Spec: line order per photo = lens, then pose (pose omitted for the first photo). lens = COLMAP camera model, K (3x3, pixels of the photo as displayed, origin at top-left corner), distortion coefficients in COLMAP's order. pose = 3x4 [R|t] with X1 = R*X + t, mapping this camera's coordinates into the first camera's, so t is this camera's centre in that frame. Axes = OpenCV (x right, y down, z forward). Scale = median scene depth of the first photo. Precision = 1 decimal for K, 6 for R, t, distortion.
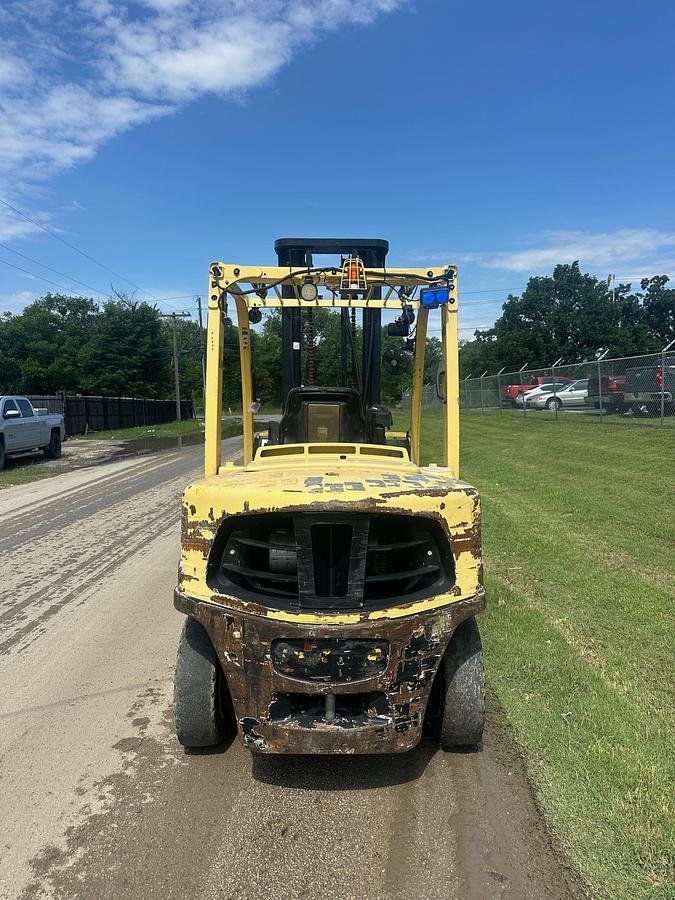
lens RADIAL K [[629.2, 0, 334.0], [0, 629.2, 458.6], [0, 0, 1]] dist [0.075882, -0.146915]
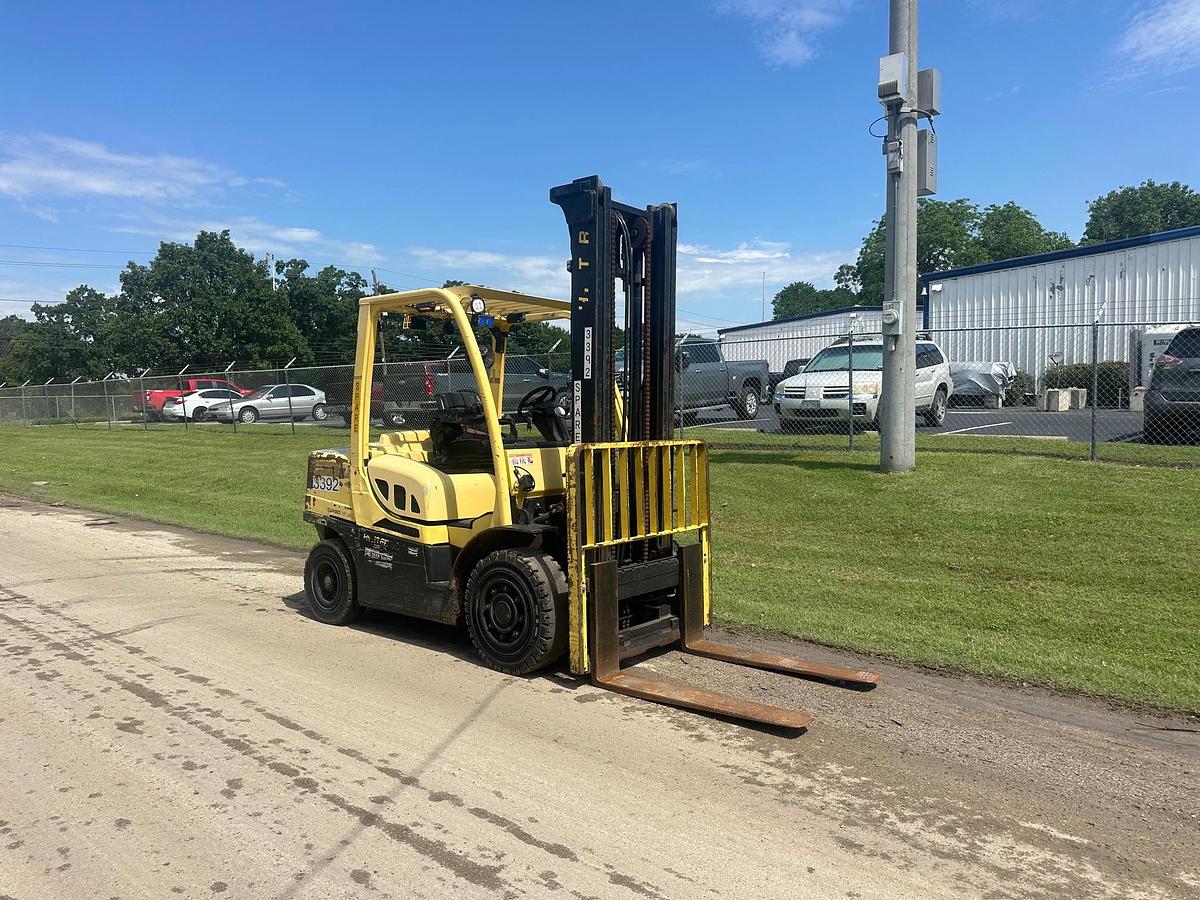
lens RADIAL K [[850.4, 0, 595.5], [0, 850.4, 460.6], [0, 0, 1]] dist [0.041261, -0.051707]
pose [[0.669097, -0.040046, 0.742095, -1.113388], [0.067208, 0.997716, -0.006756, 0.028293], [-0.740130, 0.054395, 0.670261, -0.043704]]
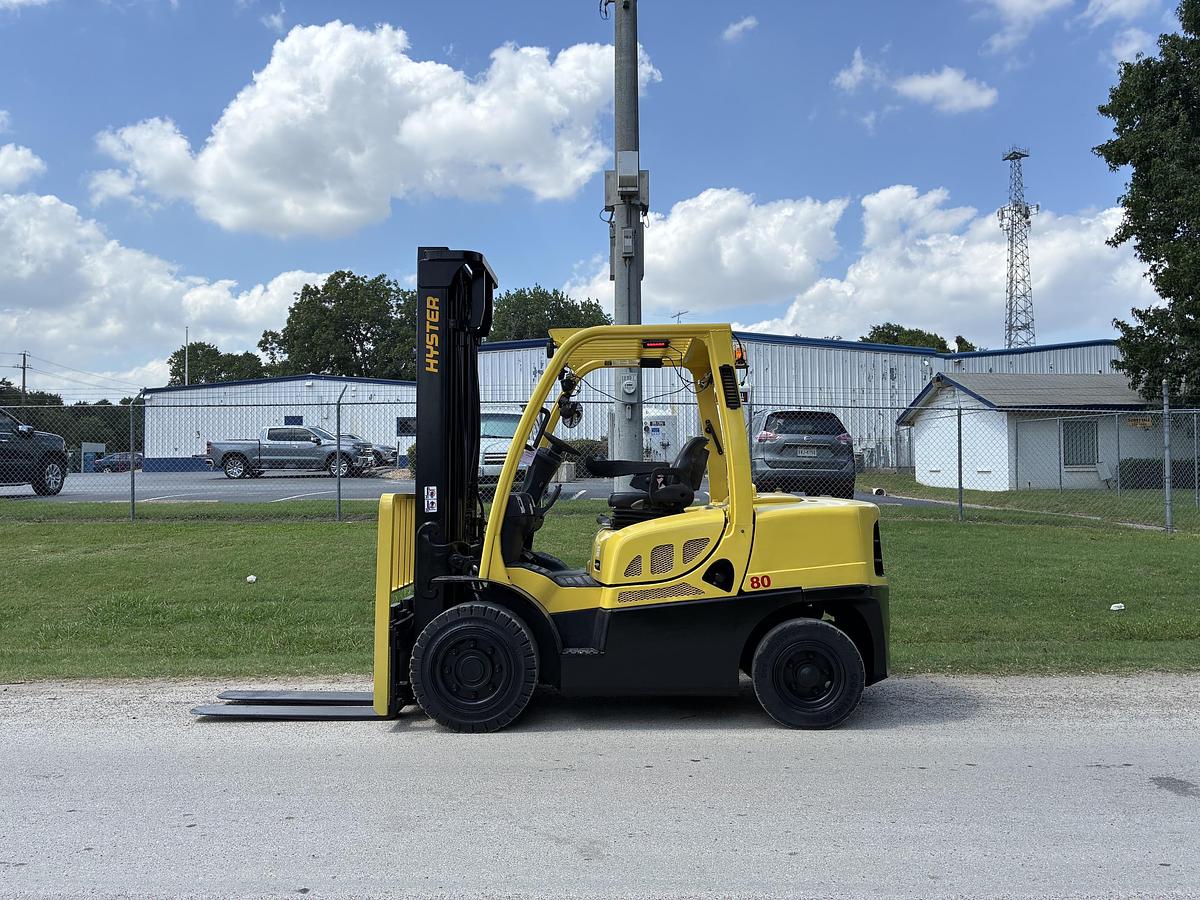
lens RADIAL K [[910.3, 0, 603.1], [0, 910.3, 454.8], [0, 0, 1]] dist [0.050963, -0.064098]
pose [[0.044209, 0.037441, 0.998320, -1.584861], [0.099625, 0.994151, -0.041696, -0.026001], [-0.994042, 0.101301, 0.040220, 1.019714]]
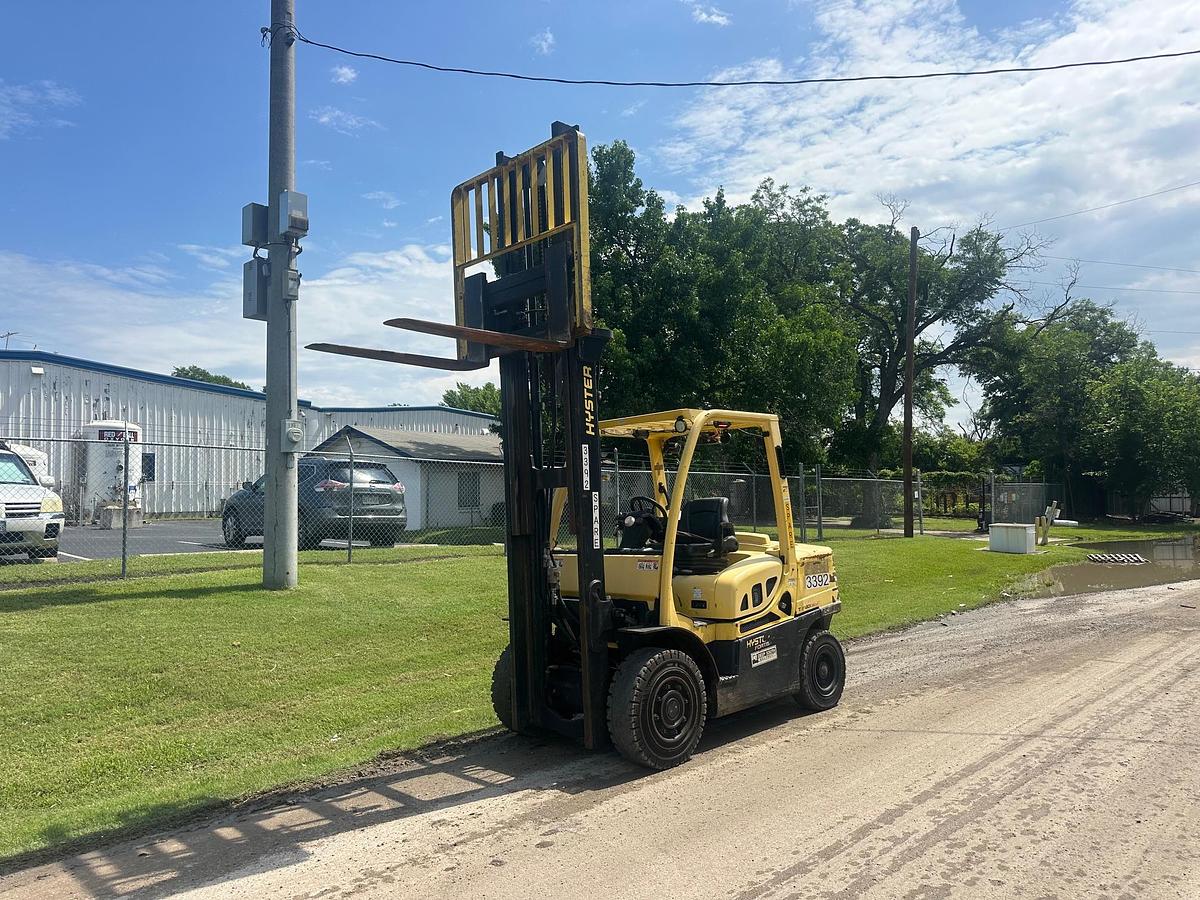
lens RADIAL K [[849.4, 0, 608.8], [0, 849.4, 448.5], [0, 0, 1]] dist [0.051764, -0.088550]
pose [[-0.699410, 0.076179, 0.710649, -1.164712], [0.096906, 0.995229, -0.011311, -0.211665], [-0.708120, 0.060955, -0.703456, 2.344400]]
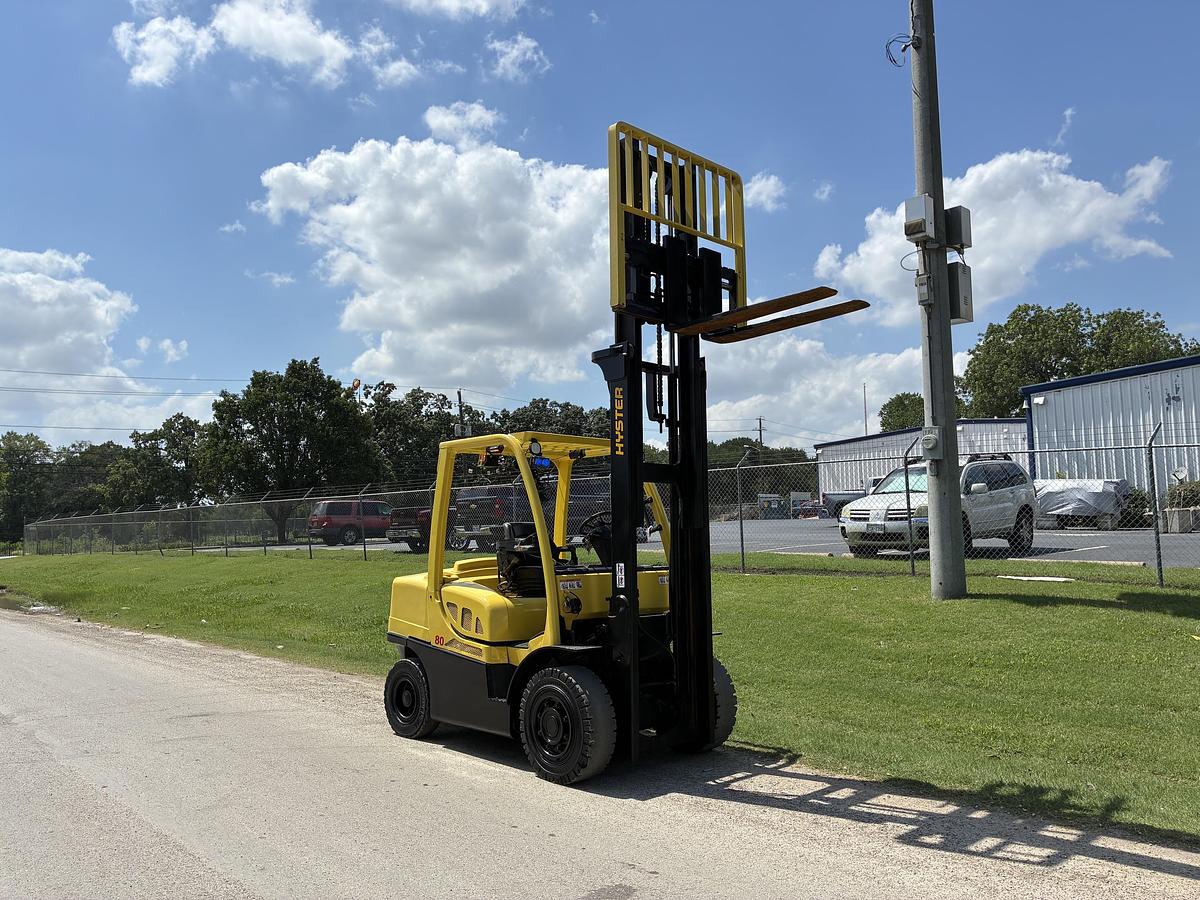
lens RADIAL K [[911.9, 0, 614.3], [0, 911.9, 429.5], [0, 0, 1]] dist [0.015034, -0.002222]
pose [[0.732380, 0.074586, 0.676798, -1.207311], [0.067554, 0.981119, -0.181226, 0.051119], [-0.677536, 0.178447, 0.713513, -0.439500]]
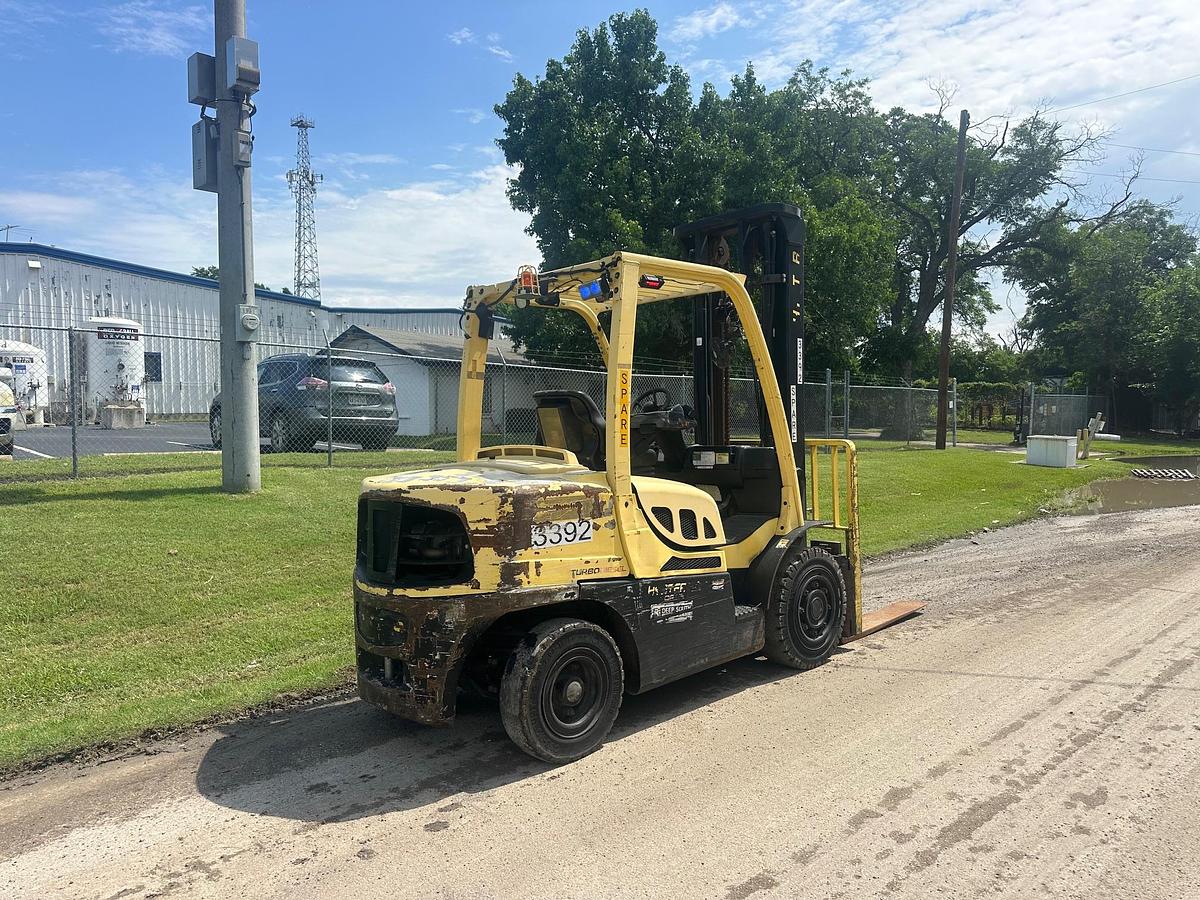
lens RADIAL K [[853.5, 0, 611.9], [0, 853.5, 454.2], [0, 0, 1]] dist [0.023824, -0.041119]
pose [[-0.677217, -0.013518, 0.735659, -1.018224], [0.086026, 0.991519, 0.097411, -0.156112], [-0.730737, 0.129254, -0.670311, 2.051532]]
